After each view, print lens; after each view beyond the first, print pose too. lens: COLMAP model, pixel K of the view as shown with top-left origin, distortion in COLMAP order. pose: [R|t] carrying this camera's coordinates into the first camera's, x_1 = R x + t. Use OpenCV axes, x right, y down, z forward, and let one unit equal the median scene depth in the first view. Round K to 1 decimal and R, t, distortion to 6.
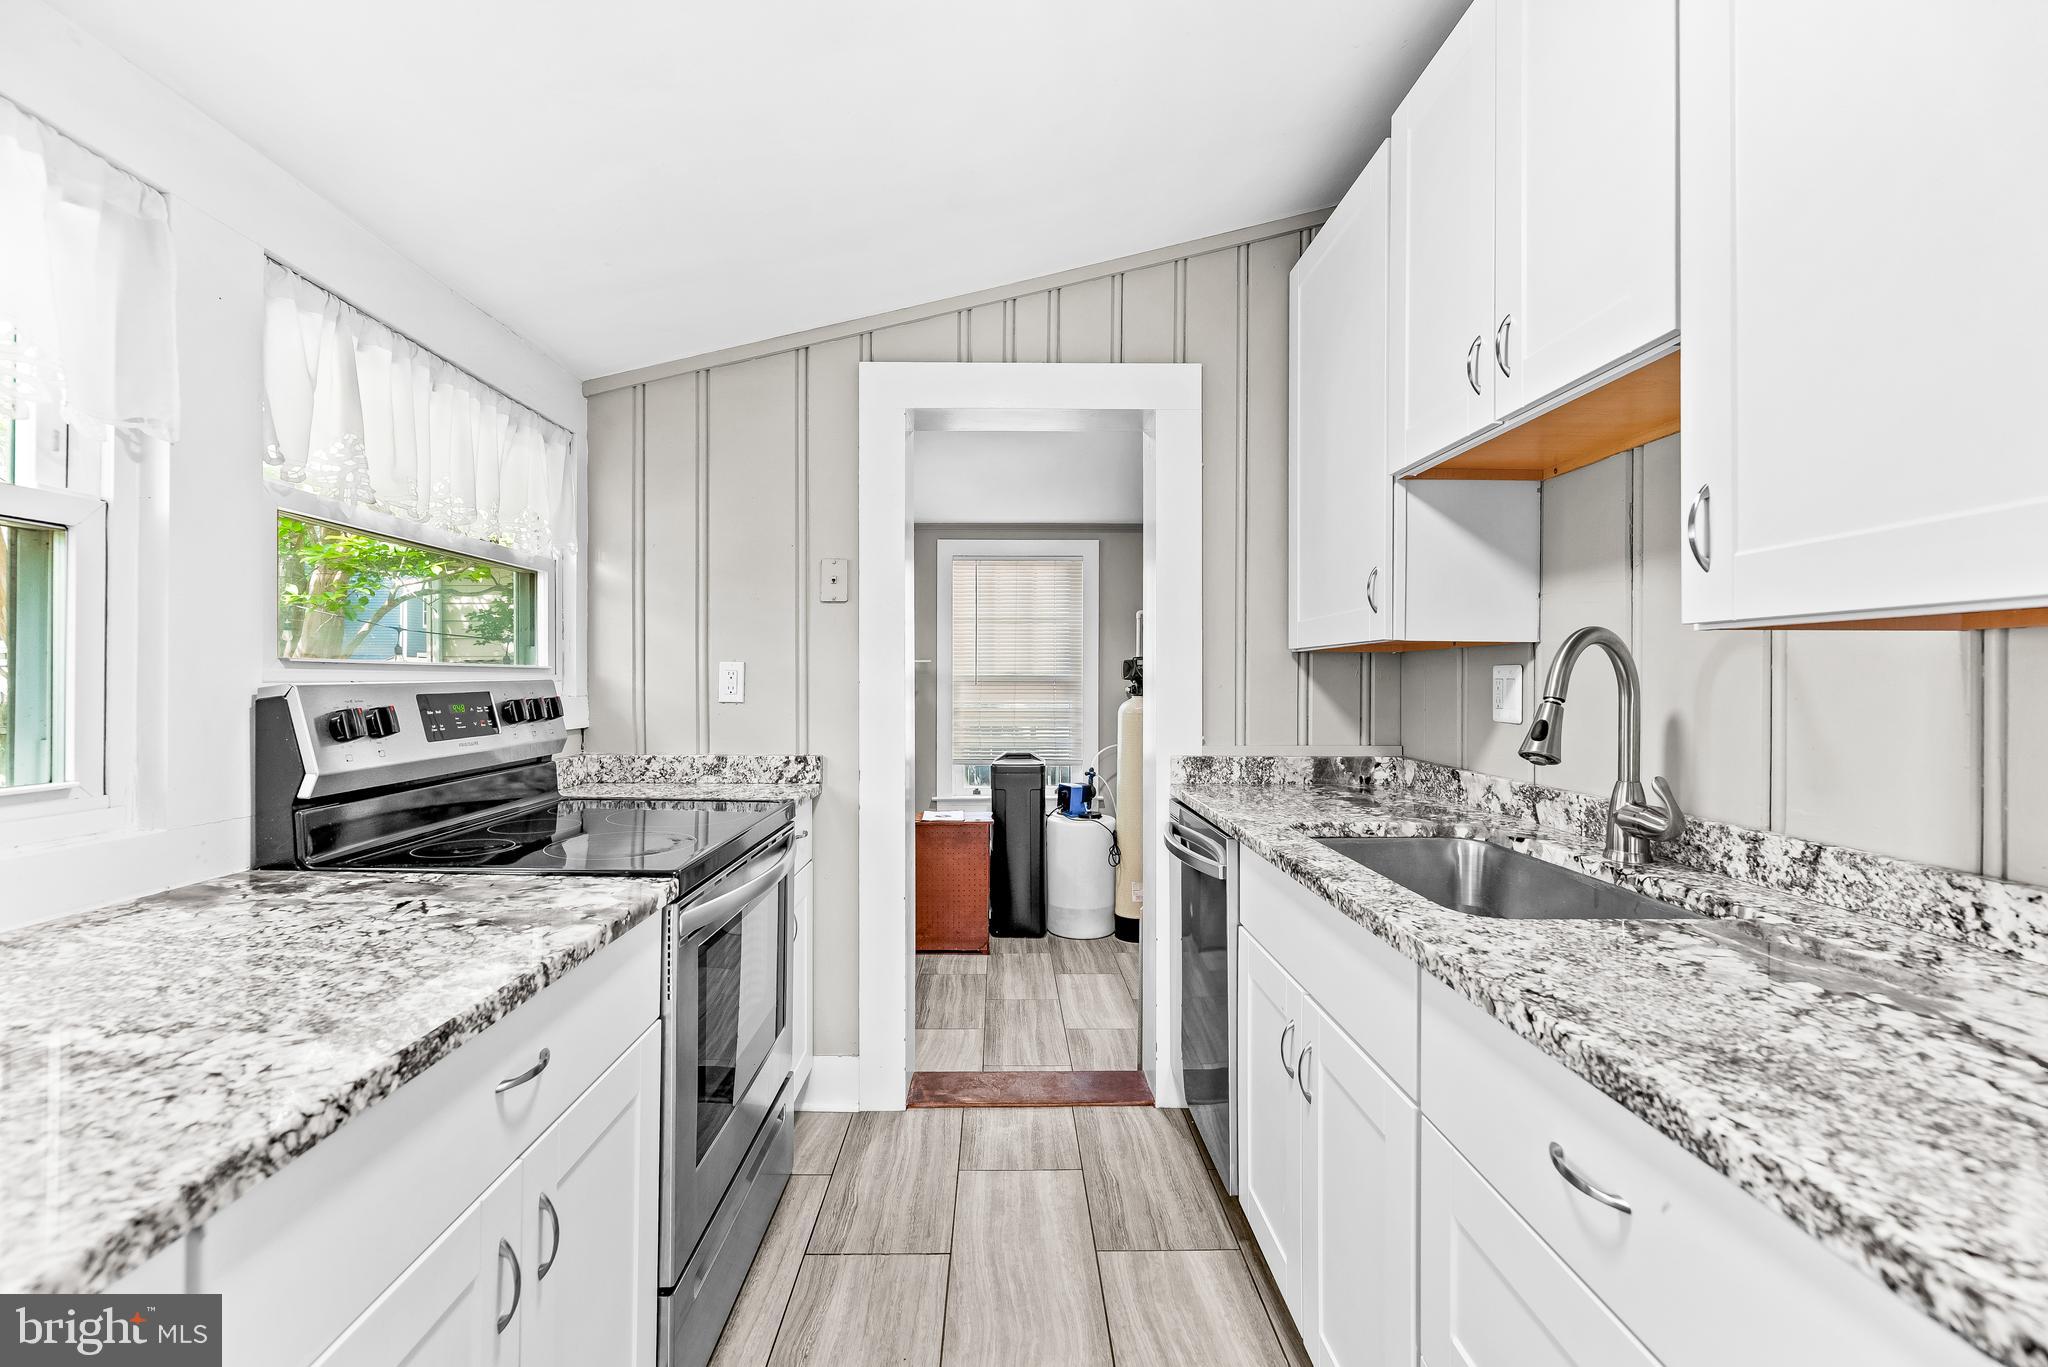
lens RADIAL K [[839.0, 0, 1006.2], [0, 839.0, 684.8], [0, 0, 1]] dist [-0.000921, 0.001481]
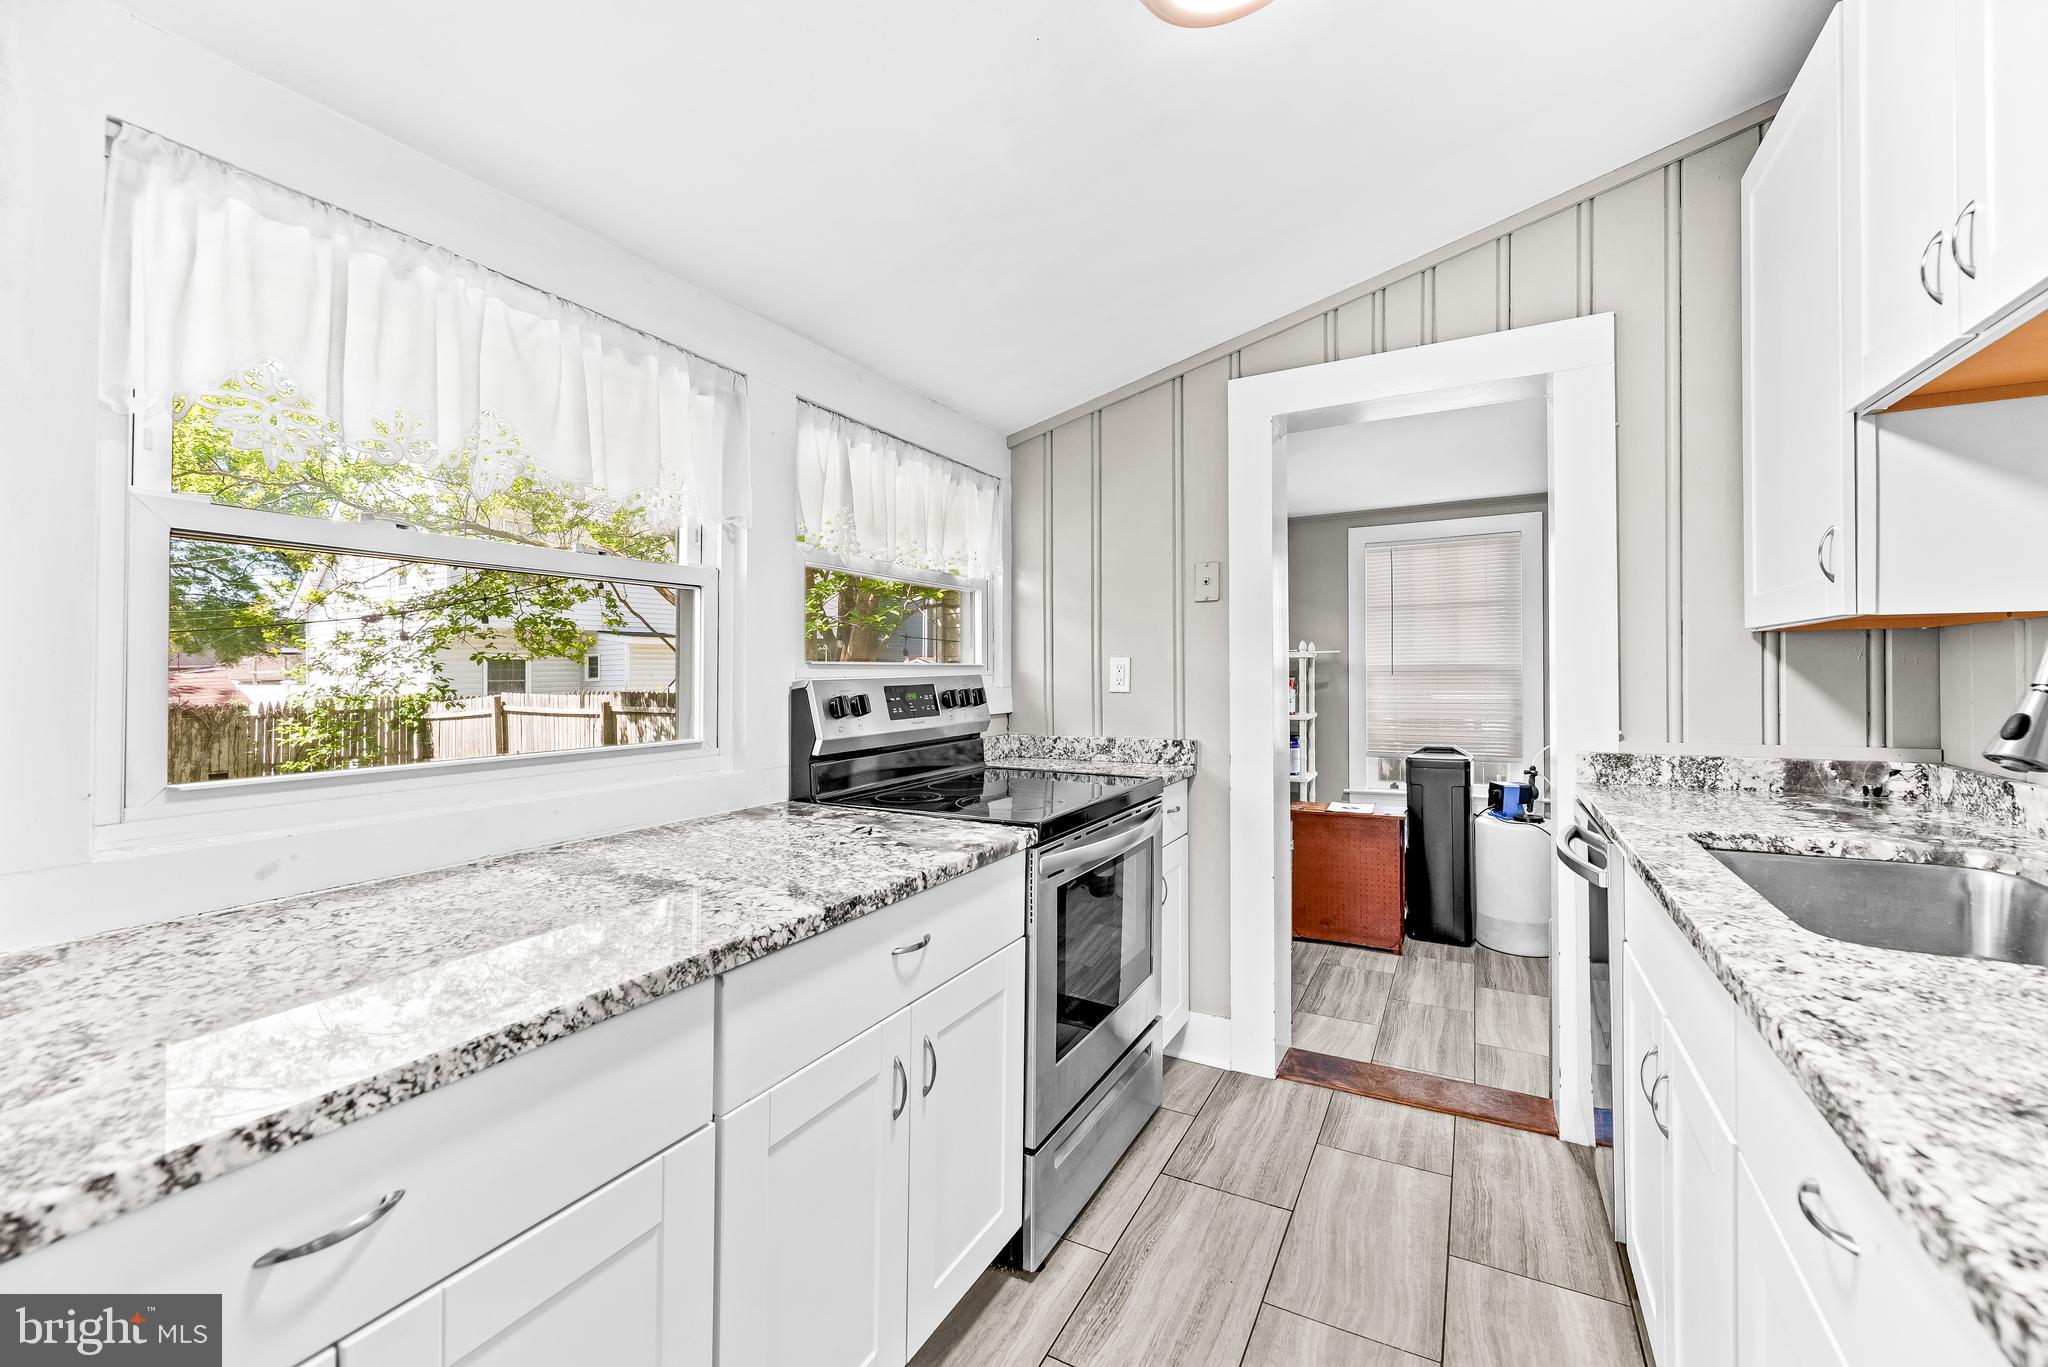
lens RADIAL K [[839.0, 0, 1023.3], [0, 839.0, 678.5], [0, 0, 1]] dist [-0.000921, 0.001481]
pose [[0.873459, -0.007652, -0.486838, 0.119333], [0.009698, 0.999952, 0.001683, -0.000151], [0.486801, -0.006191, 0.873491, -0.066611]]
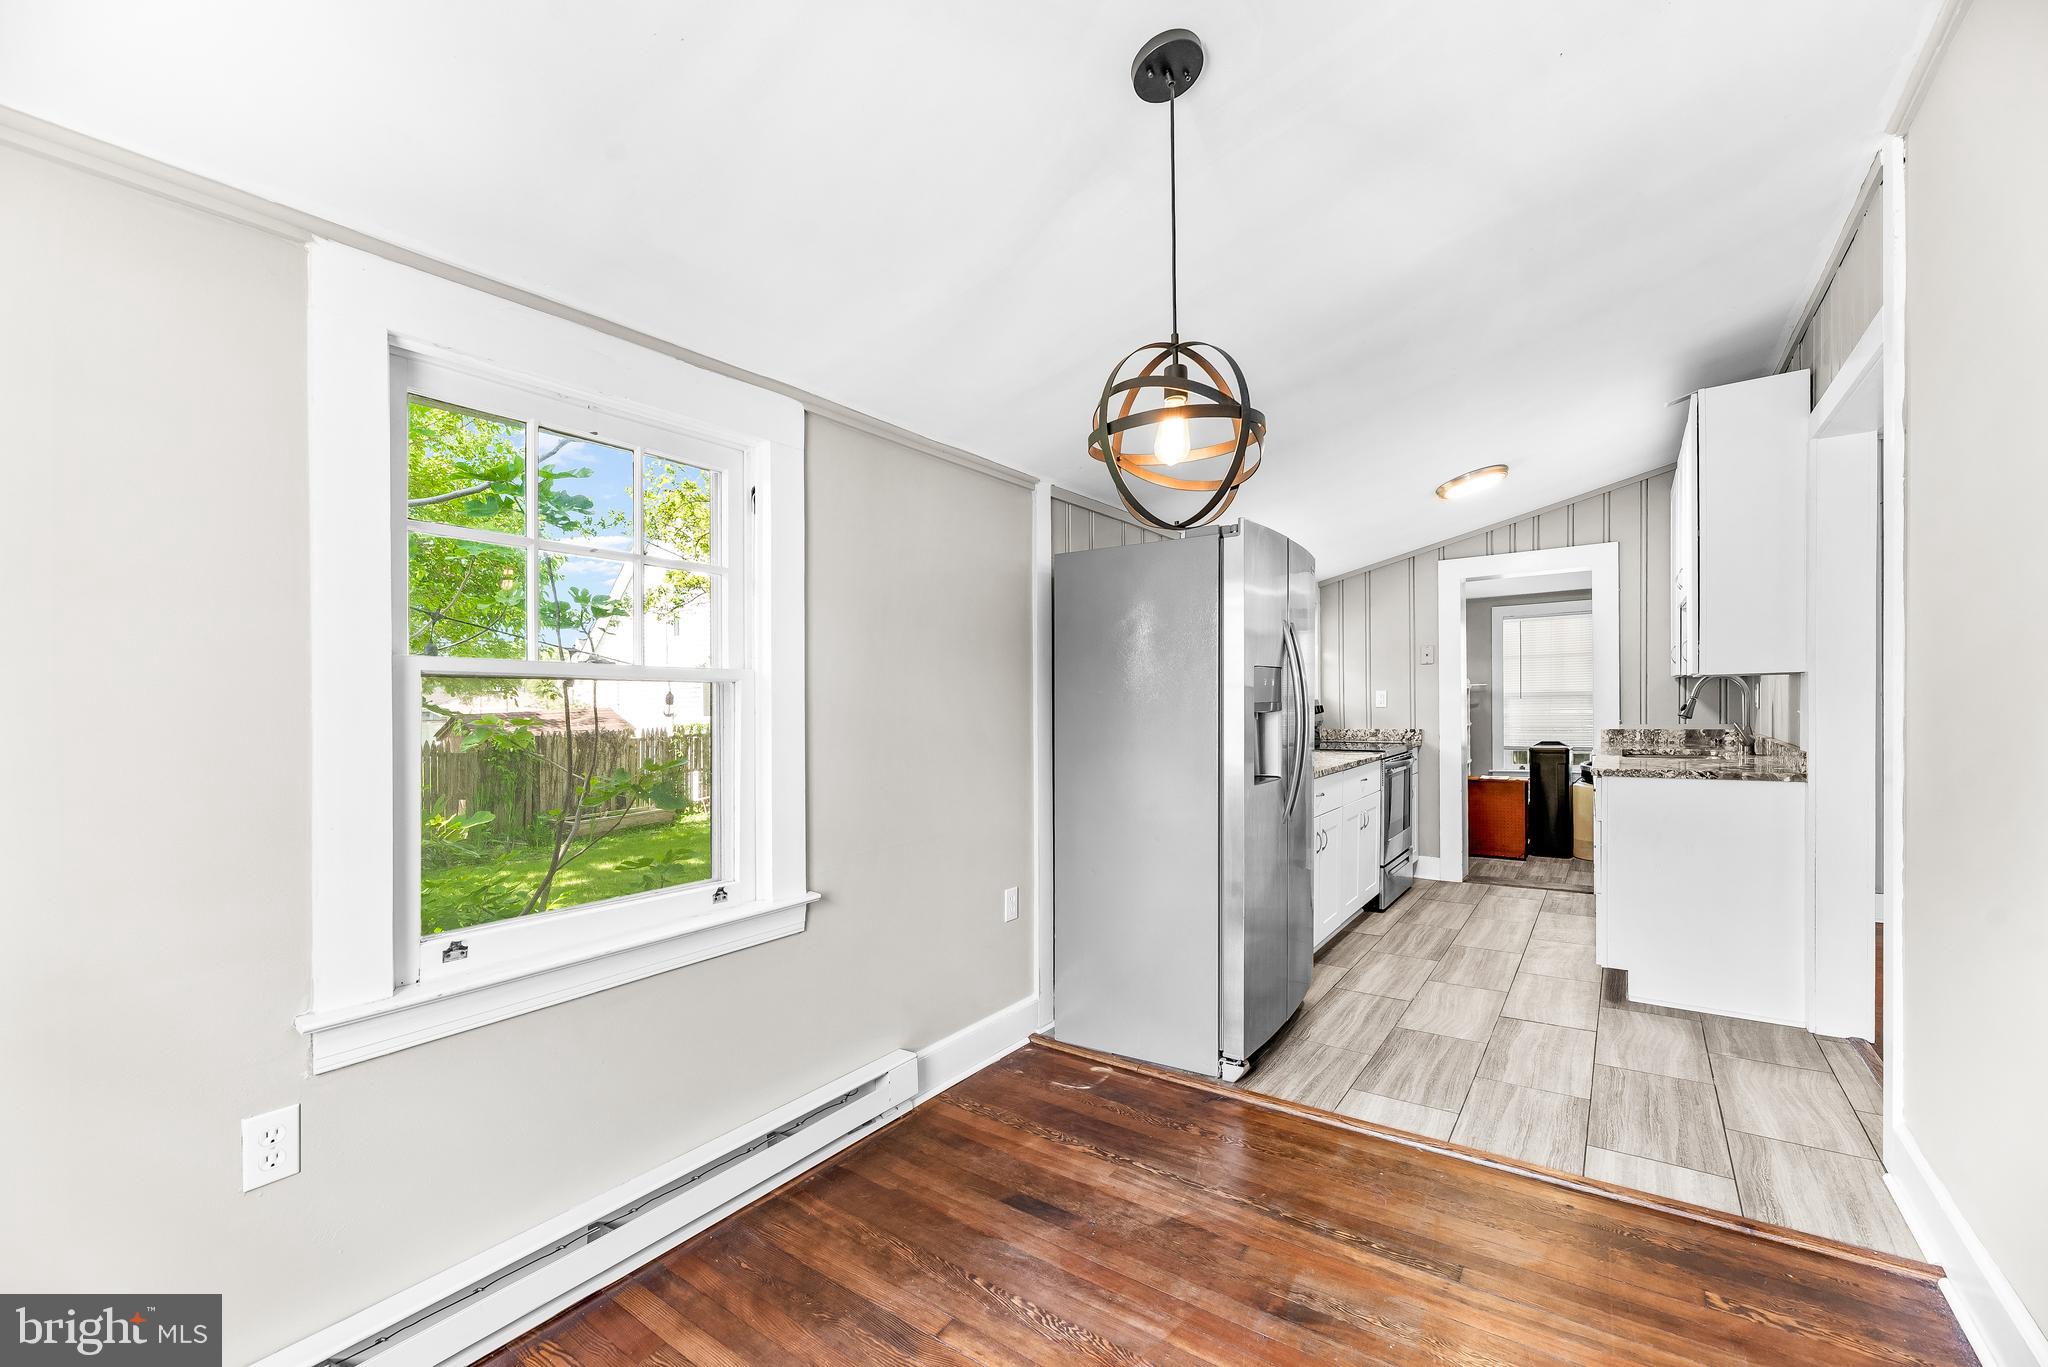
lens RADIAL K [[839.0, 0, 1025.0], [0, 839.0, 724.5], [0, 0, 1]] dist [-0.000921, 0.001481]
pose [[0.807069, -0.004761, -0.590438, 0.275905], [0.017529, 0.999720, 0.015899, 0.013976], [0.590197, -0.023181, 0.806927, -1.581947]]
